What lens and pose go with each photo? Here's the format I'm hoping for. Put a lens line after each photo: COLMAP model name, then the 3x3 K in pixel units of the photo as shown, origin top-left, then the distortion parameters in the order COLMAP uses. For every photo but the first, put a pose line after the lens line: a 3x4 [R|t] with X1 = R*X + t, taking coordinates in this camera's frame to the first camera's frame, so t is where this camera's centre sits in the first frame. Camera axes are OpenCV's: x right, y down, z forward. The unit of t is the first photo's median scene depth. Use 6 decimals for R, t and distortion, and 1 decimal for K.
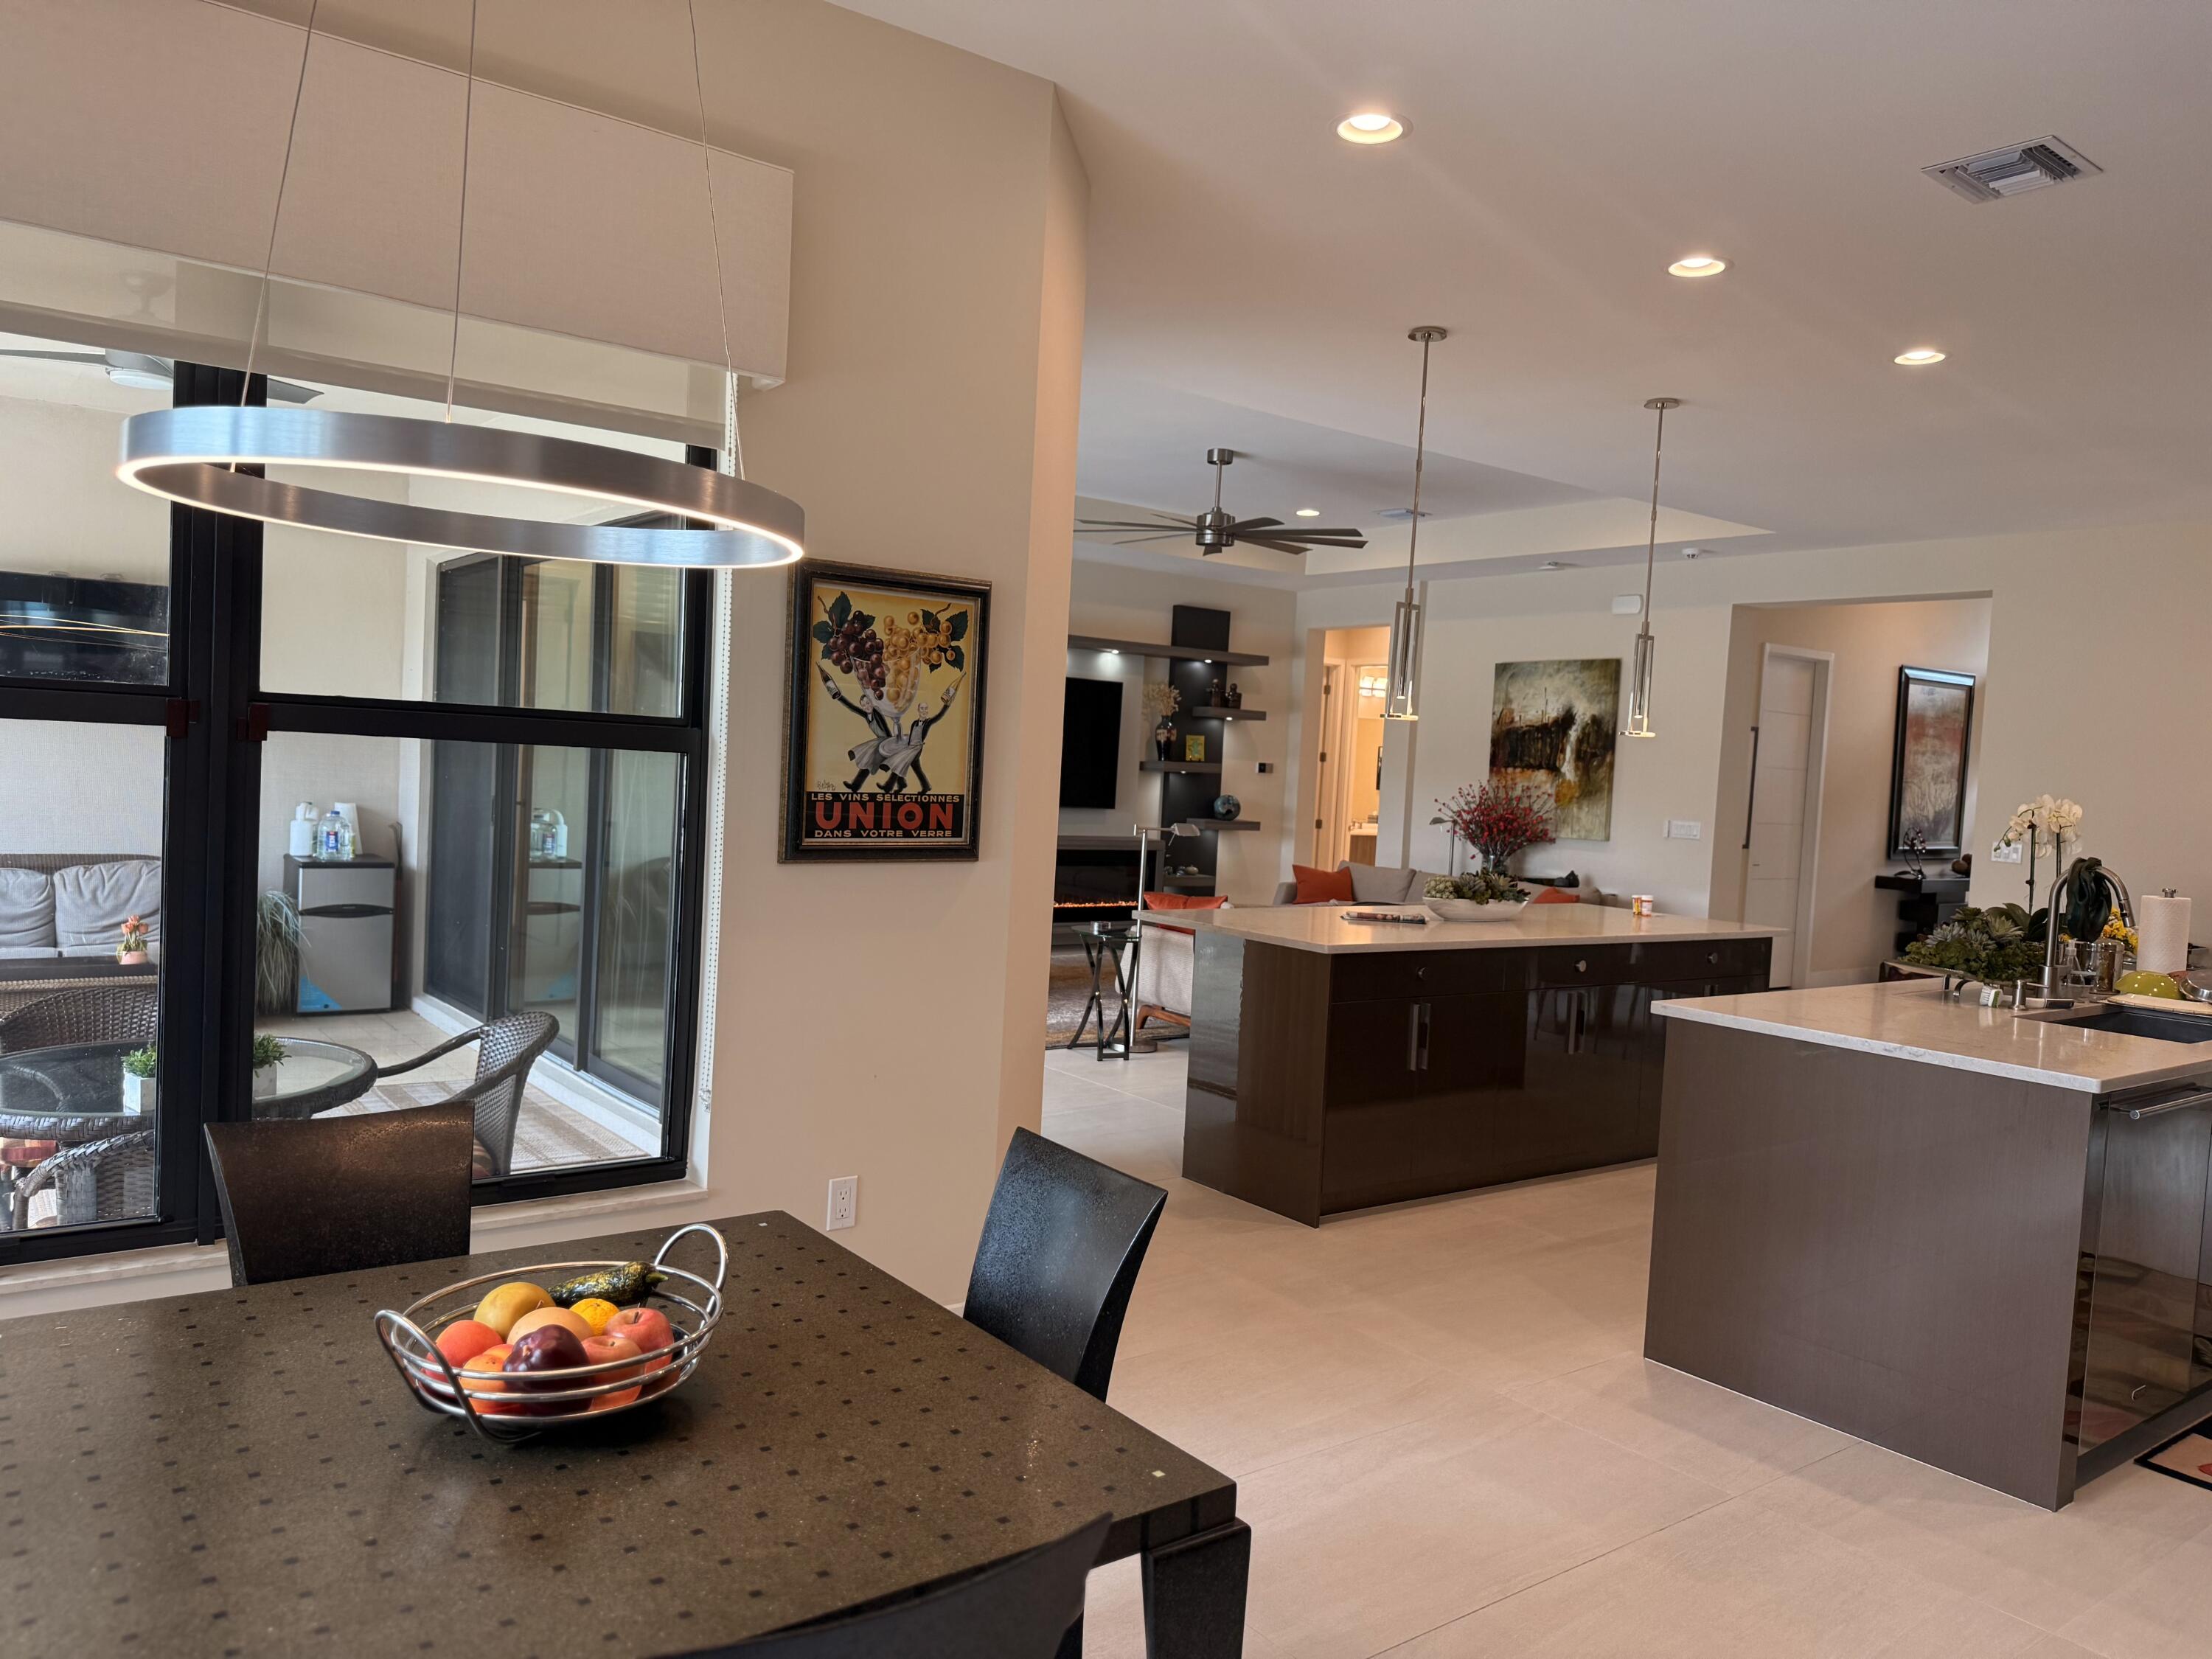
lens RADIAL K [[1544.0, 0, 1090.2], [0, 1544.0, 832.7], [0, 0, 1]] dist [0.077627, -0.115009]
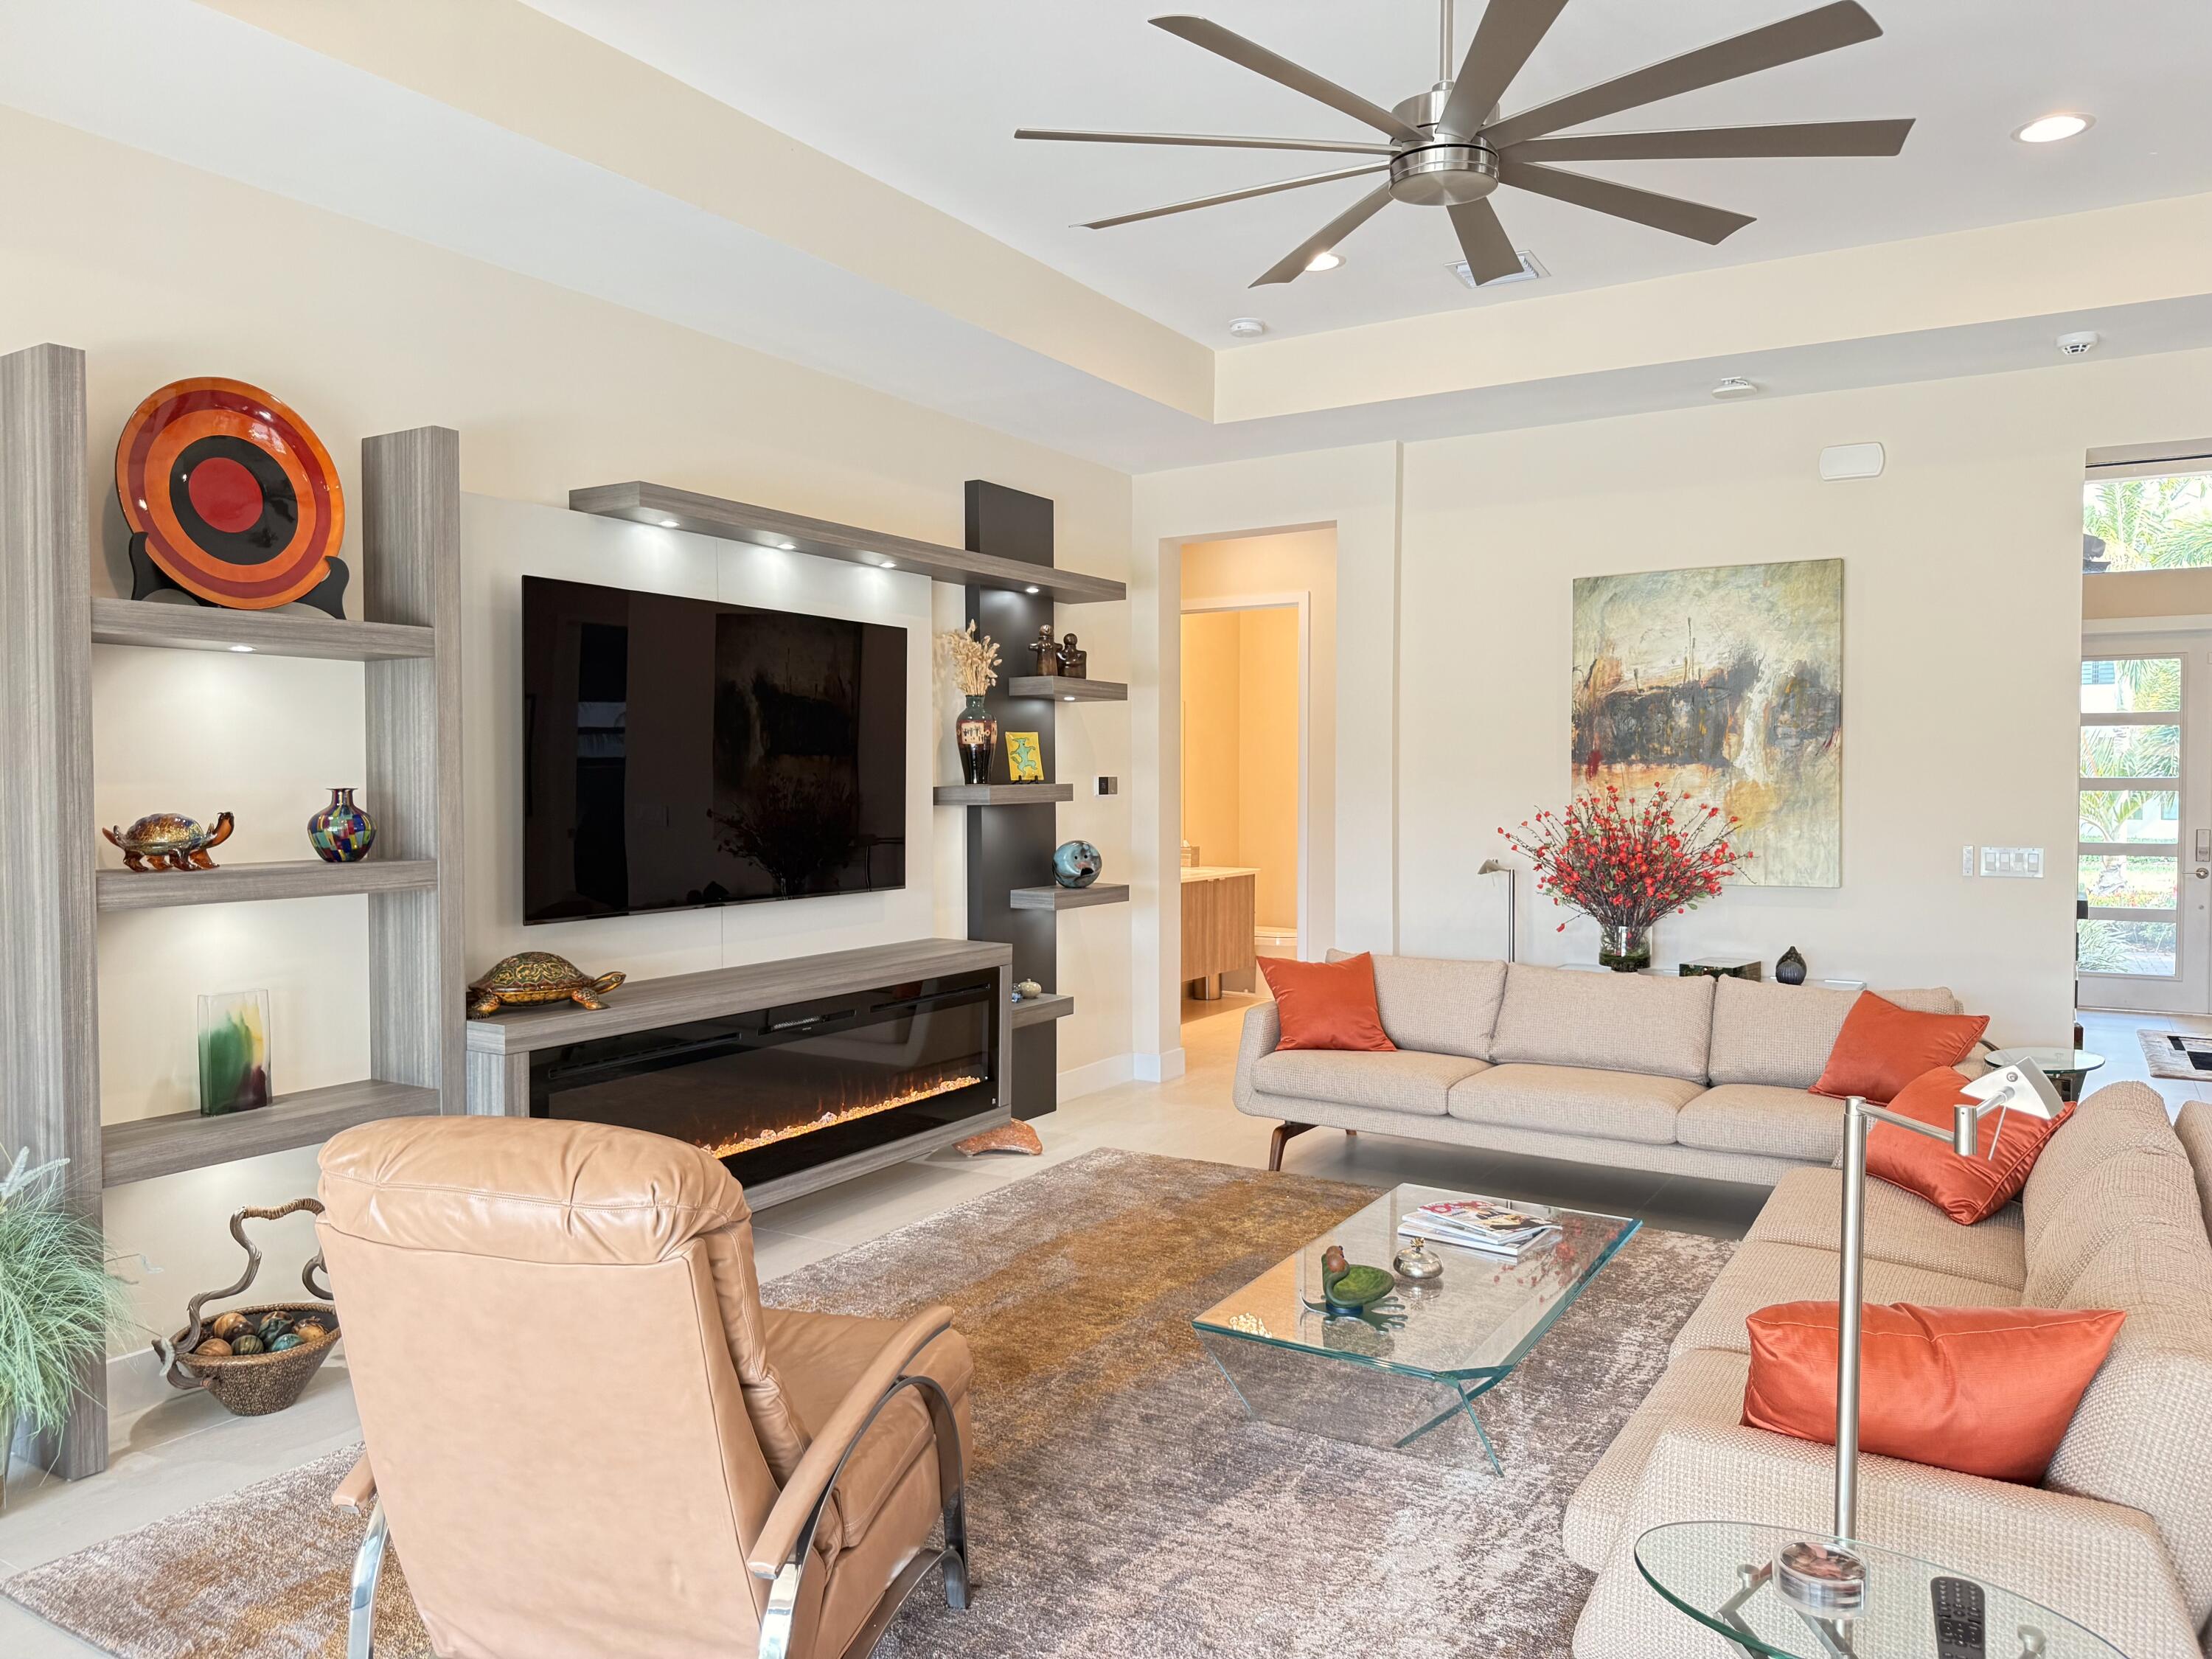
lens RADIAL K [[1544.0, 0, 1090.2], [0, 1544.0, 832.7], [0, 0, 1]] dist [0.077627, -0.115009]
pose [[0.934683, -0.064687, 0.349548, -0.097831], [0.064628, 0.997839, 0.011845, -0.034302], [-0.349558, 0.011519, 0.936844, 0.514258]]
